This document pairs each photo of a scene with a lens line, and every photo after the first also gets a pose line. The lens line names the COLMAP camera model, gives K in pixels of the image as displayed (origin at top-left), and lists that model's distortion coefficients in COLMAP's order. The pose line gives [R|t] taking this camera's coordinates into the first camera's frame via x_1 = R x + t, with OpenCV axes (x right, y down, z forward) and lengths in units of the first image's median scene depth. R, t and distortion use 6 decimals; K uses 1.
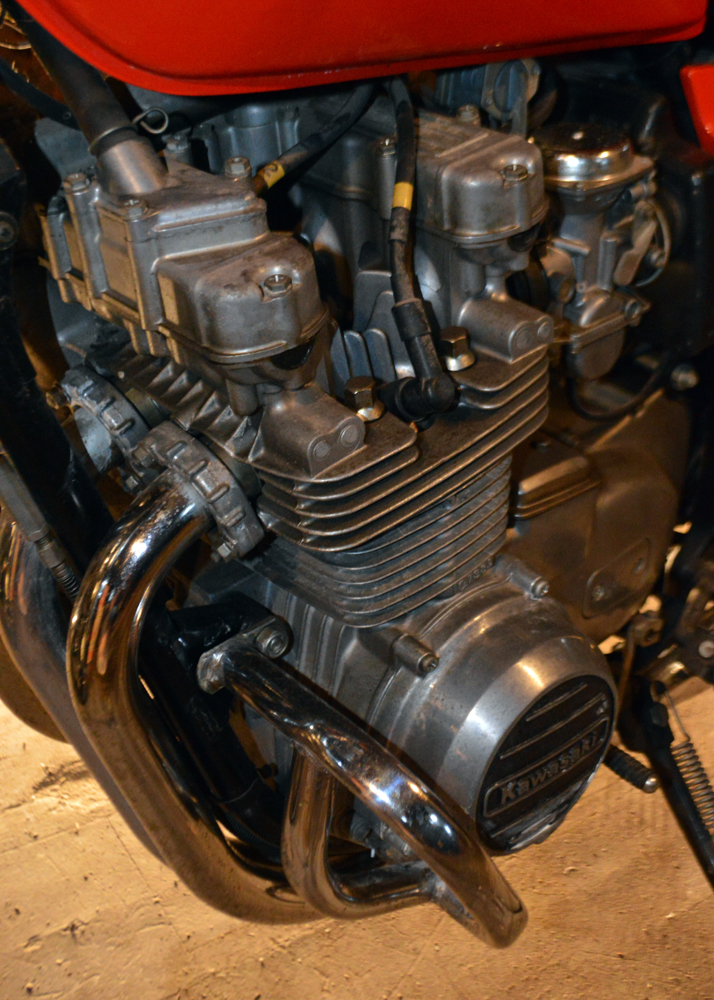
lens RADIAL K [[1265.4, 0, 395.6], [0, 1265.4, 500.0], [0, 0, 1]] dist [0.006164, 0.009709]
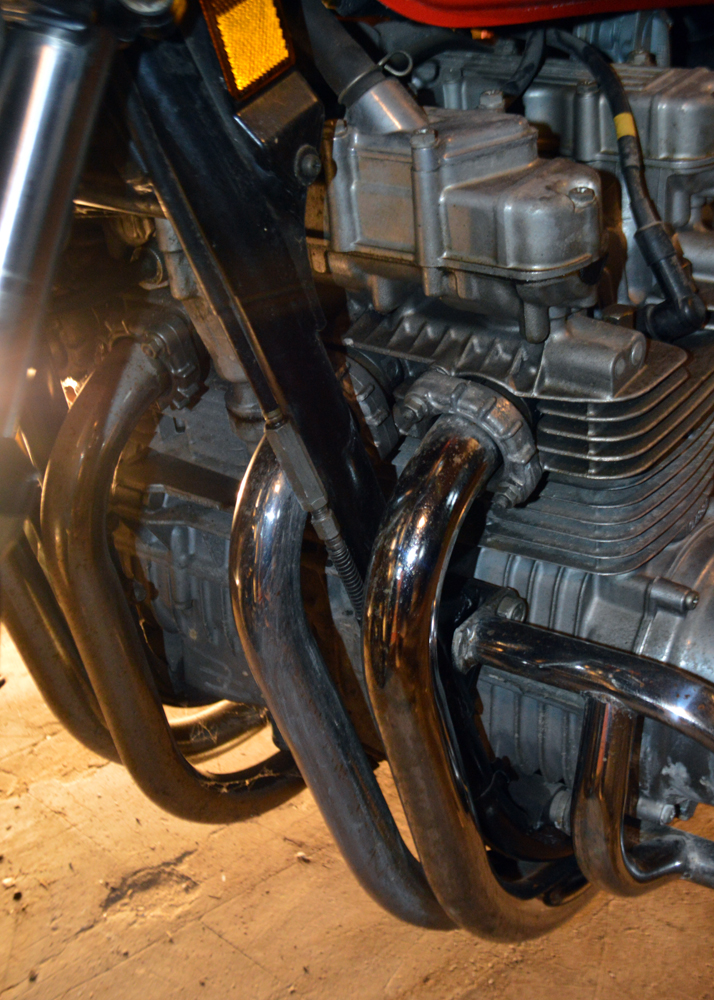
lens RADIAL K [[1396.6, 0, 356.7], [0, 1396.6, 525.1], [0, 0, 1]] dist [0.013249, -0.010242]
pose [[0.973614, -0.129560, 0.187857, -0.396247], [0.148627, 0.984680, -0.091190, 0.124748], [-0.173165, 0.116704, 0.977954, -0.013221]]
